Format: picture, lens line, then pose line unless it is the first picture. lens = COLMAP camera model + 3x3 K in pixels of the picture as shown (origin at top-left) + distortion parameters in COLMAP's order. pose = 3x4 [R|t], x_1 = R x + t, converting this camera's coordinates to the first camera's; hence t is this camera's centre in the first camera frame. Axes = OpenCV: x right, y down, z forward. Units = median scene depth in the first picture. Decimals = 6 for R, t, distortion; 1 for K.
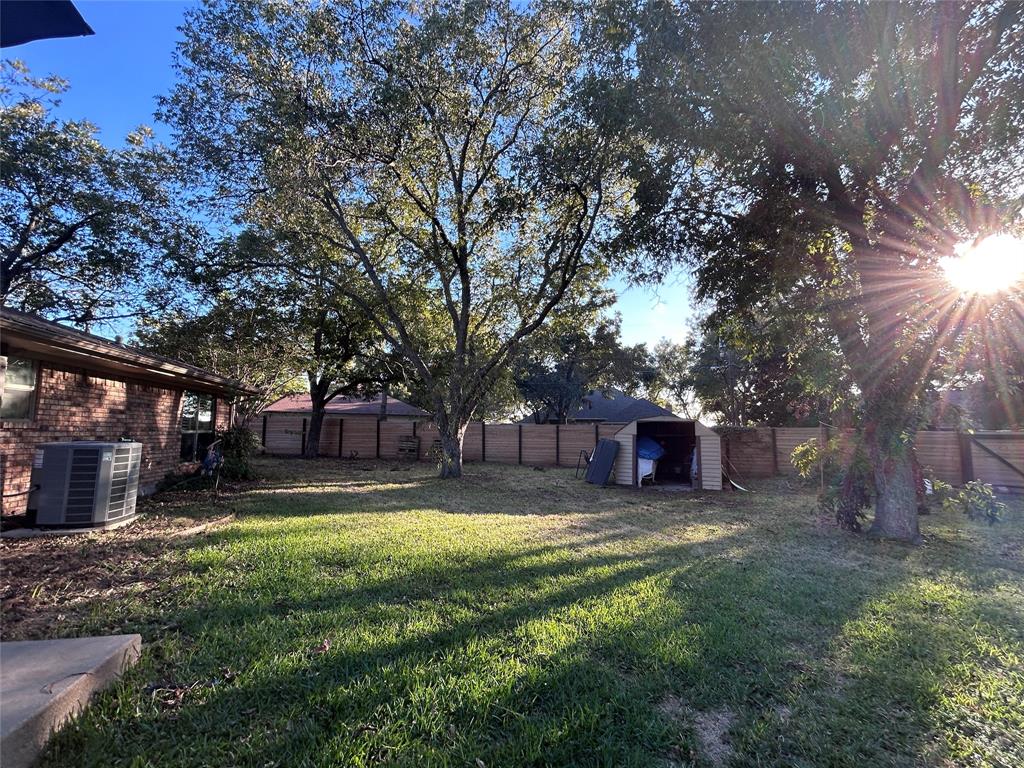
lens RADIAL K [[454.6, 0, 512.0], [0, 454.6, 384.0], [0, 0, 1]] dist [-0.000685, 0.000649]
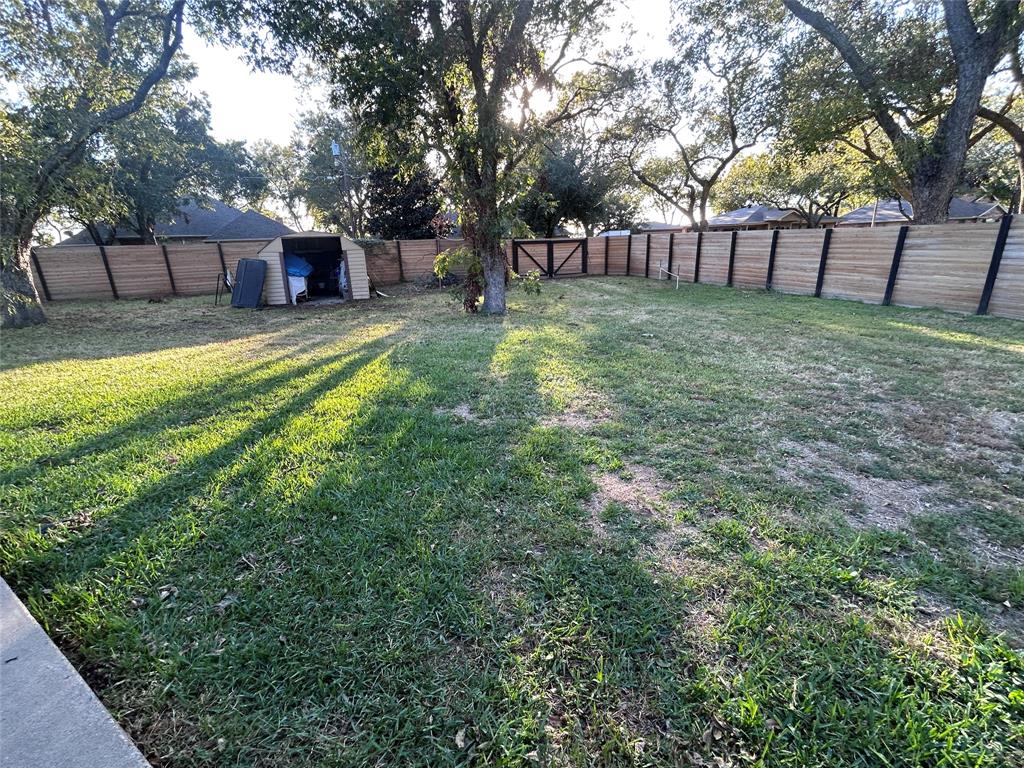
lens RADIAL K [[454.6, 0, 512.0], [0, 454.6, 384.0], [0, 0, 1]] dist [-0.000685, 0.000649]
pose [[0.696566, -0.242848, 0.675145, -0.111470], [-0.037152, 0.927508, 0.371953, -0.006399], [-0.716530, -0.284172, 0.637048, -0.049628]]
